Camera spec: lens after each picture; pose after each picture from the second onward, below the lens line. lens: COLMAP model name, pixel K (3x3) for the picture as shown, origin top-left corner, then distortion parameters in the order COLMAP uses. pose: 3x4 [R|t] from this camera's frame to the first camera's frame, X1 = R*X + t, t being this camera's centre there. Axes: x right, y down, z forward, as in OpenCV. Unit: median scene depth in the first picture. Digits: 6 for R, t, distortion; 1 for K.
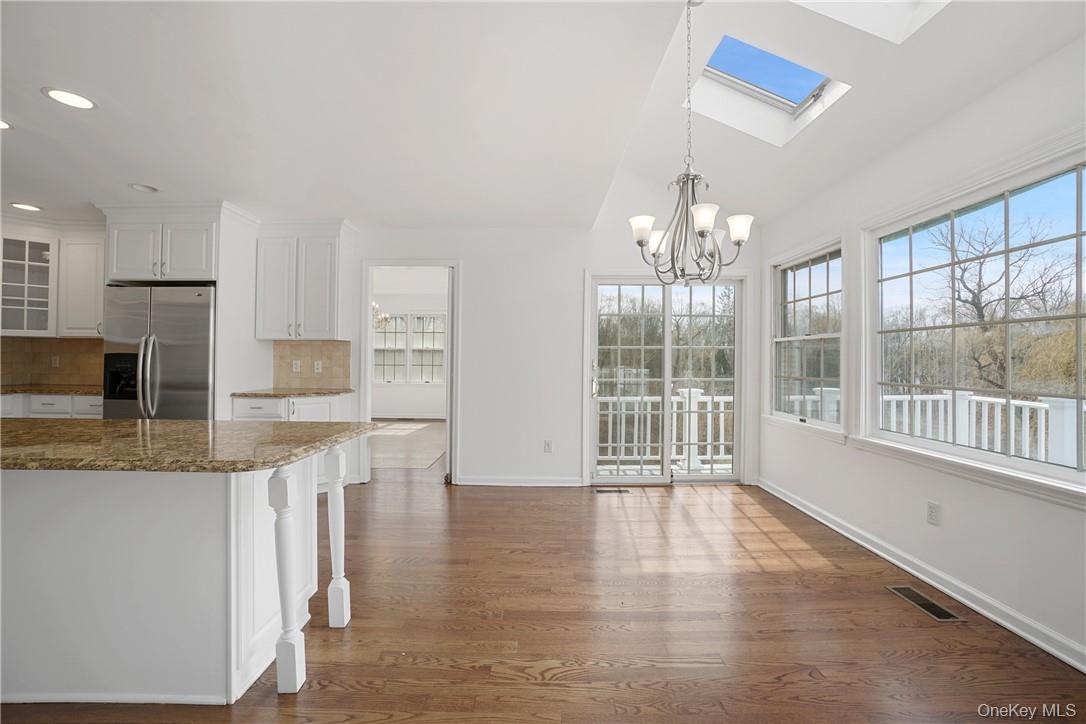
lens RADIAL K [[482.3, 0, 543.5], [0, 482.3, 354.0], [0, 0, 1]] dist [-0.063714, 0.020803]
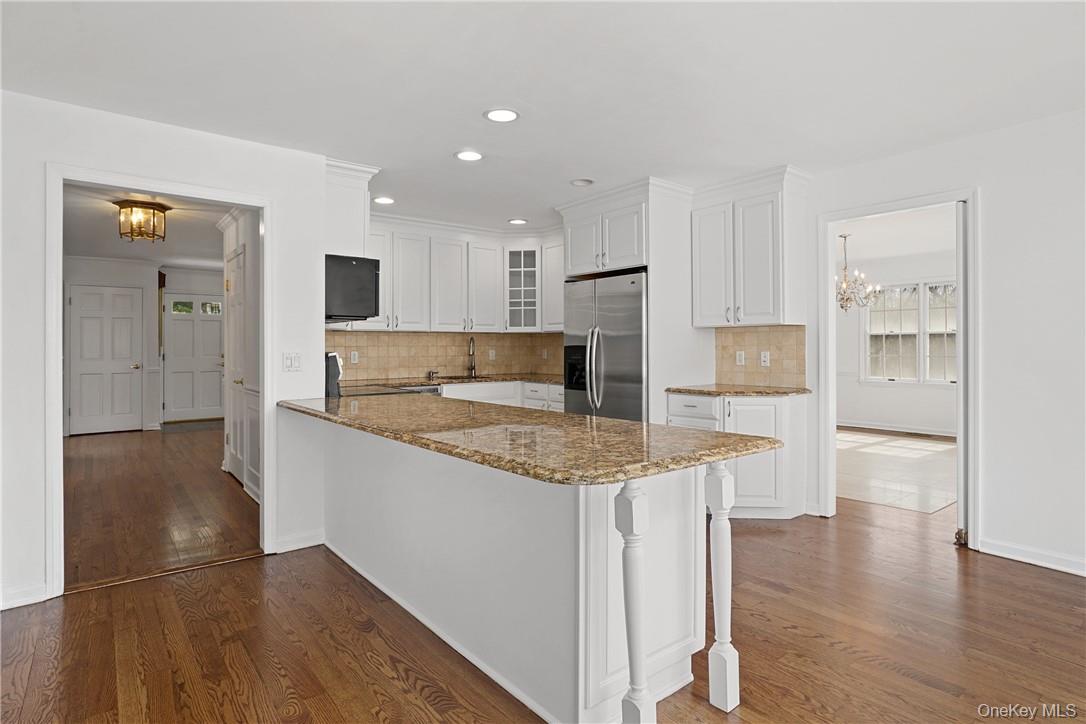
lens RADIAL K [[579.6, 0, 531.2], [0, 579.6, 347.2], [0, 0, 1]] dist [-0.032614, 0.011321]
pose [[0.614982, -0.011010, -0.788465, 0.054220], [0.017012, 0.999855, -0.000692, 0.001282], [0.788358, -0.012988, 0.615080, 0.111866]]
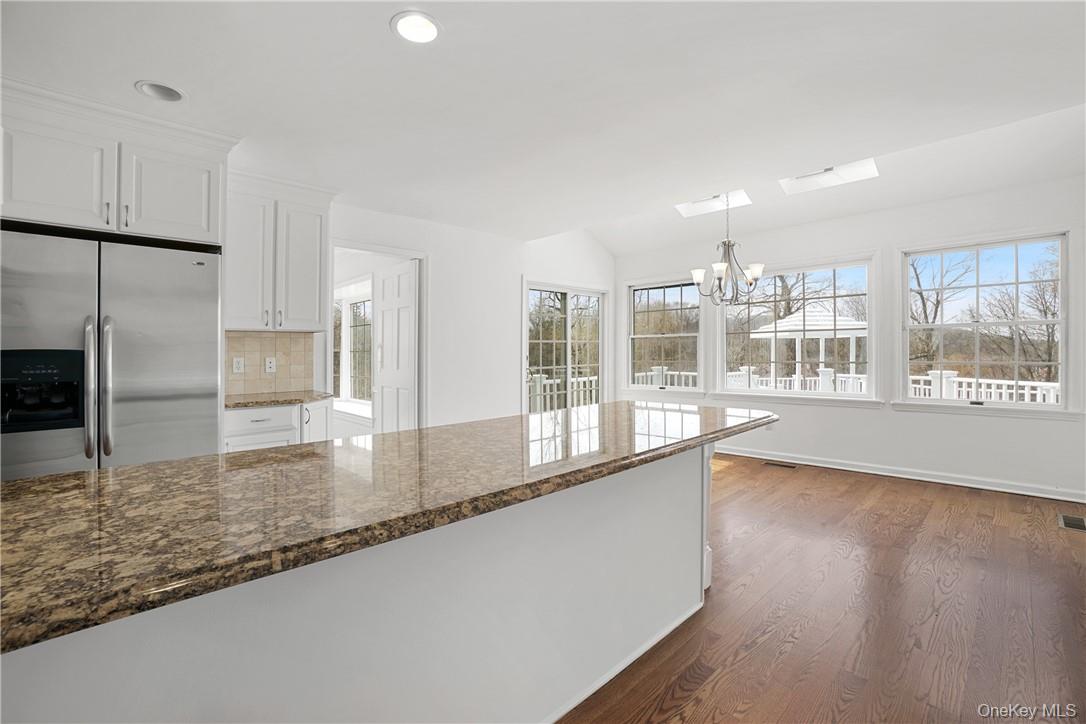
lens RADIAL K [[482.3, 0, 543.5], [0, 482.3, 354.0], [0, 0, 1]] dist [-0.063714, 0.020803]
pose [[0.708594, -0.015693, 0.705442, -0.813583], [0.006734, 0.999858, 0.015478, -0.000735], [-0.705584, -0.006217, 0.708599, 0.145720]]
